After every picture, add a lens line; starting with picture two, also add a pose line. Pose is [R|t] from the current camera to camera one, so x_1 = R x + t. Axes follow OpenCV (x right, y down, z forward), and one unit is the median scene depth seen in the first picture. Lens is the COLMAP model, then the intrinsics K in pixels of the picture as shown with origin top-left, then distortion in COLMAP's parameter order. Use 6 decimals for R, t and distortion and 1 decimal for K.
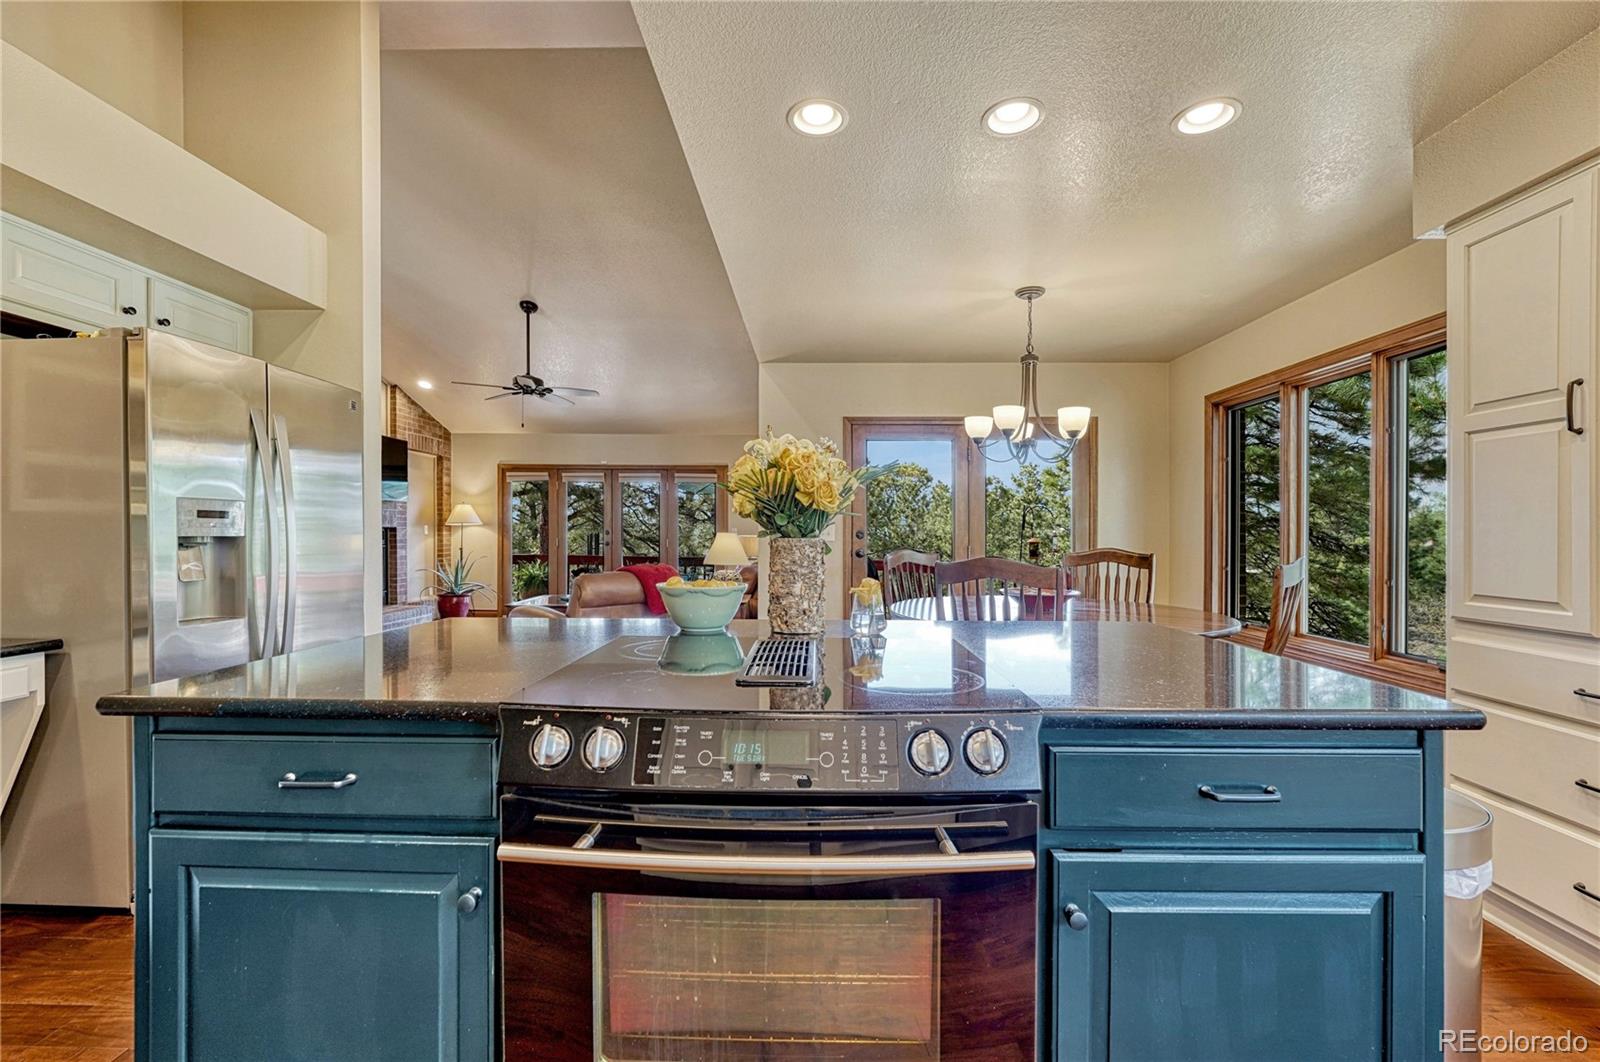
lens RADIAL K [[666.5, 0, 799.0], [0, 666.5, 536.6], [0, 0, 1]] dist [-0.008760, -0.000466]
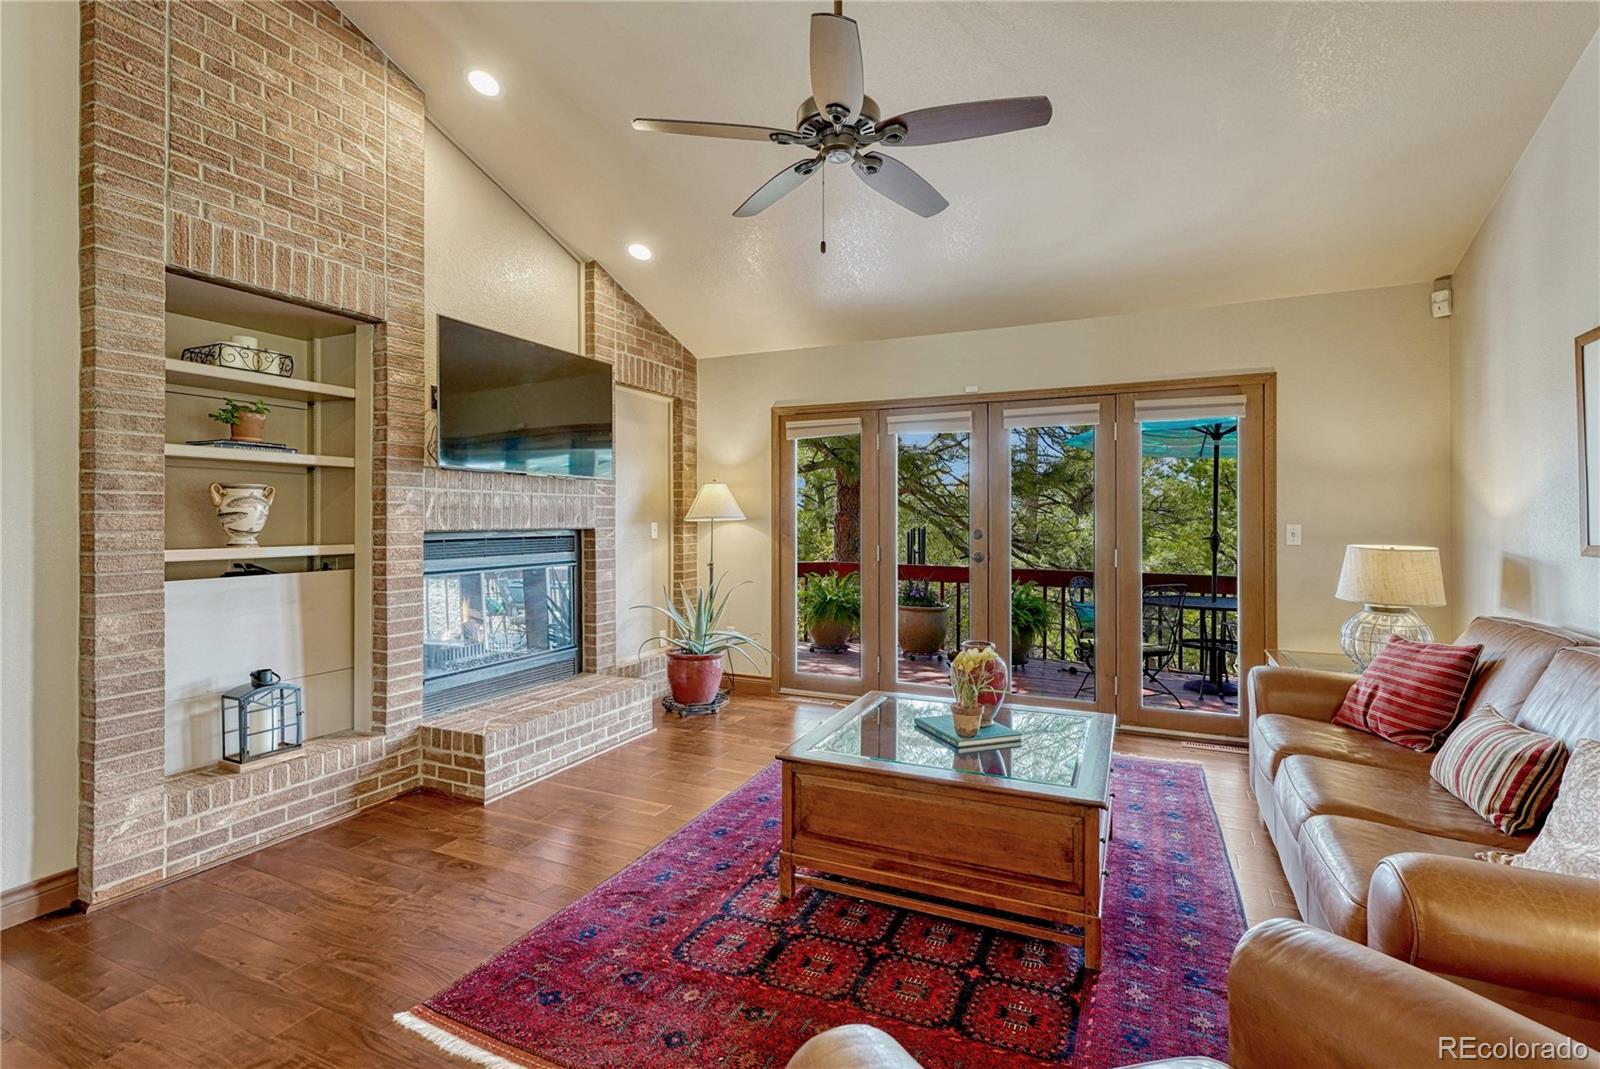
lens RADIAL K [[738.0, 0, 789.0], [0, 738.0, 525.5], [0, 0, 1]] dist [-0.001140, -0.000328]
pose [[0.914291, -0.000180, -0.405057, -0.209304], [0.002274, 0.999986, 0.004689, -0.017102], [0.405051, -0.005208, 0.914279, 0.486641]]
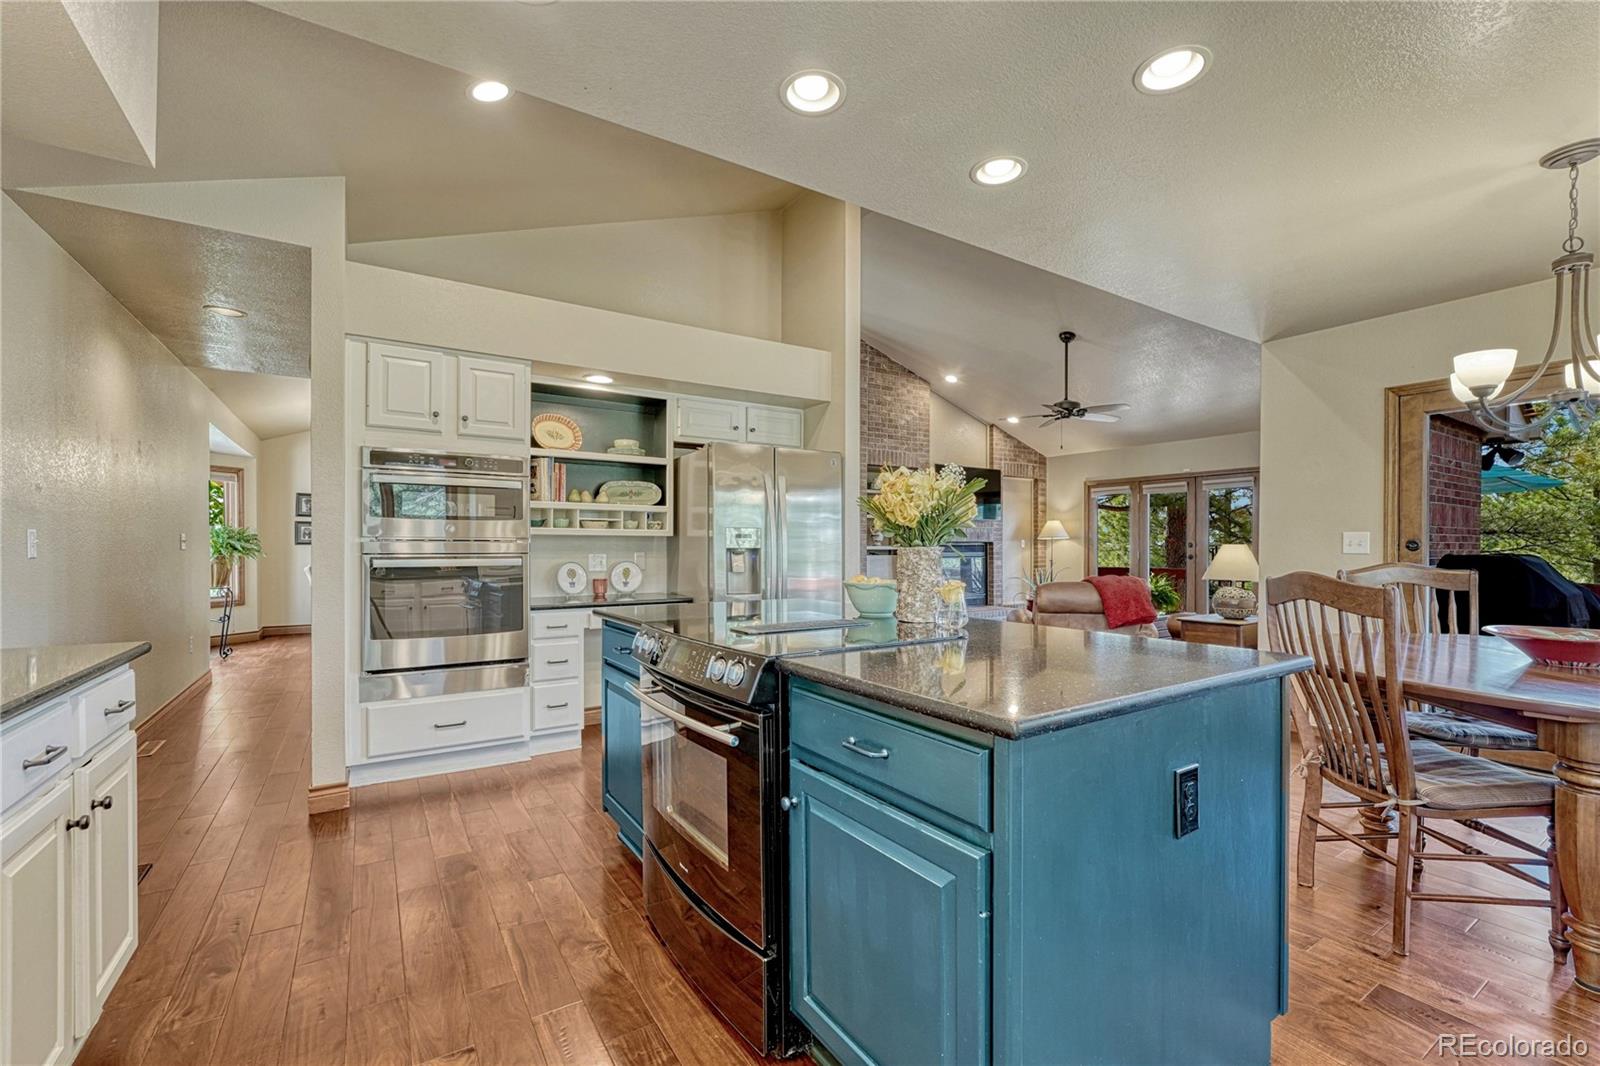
lens RADIAL K [[670.3, 0, 800.1], [0, 670.3, 548.6], [0, 0, 1]] dist [-0.008486, -0.000066]
pose [[0.557488, -0.000804, -0.830184, 0.196776], [-0.001208, 0.999998, -0.001779, 0.001208], [0.830184, 0.001994, 0.557486, 0.025230]]
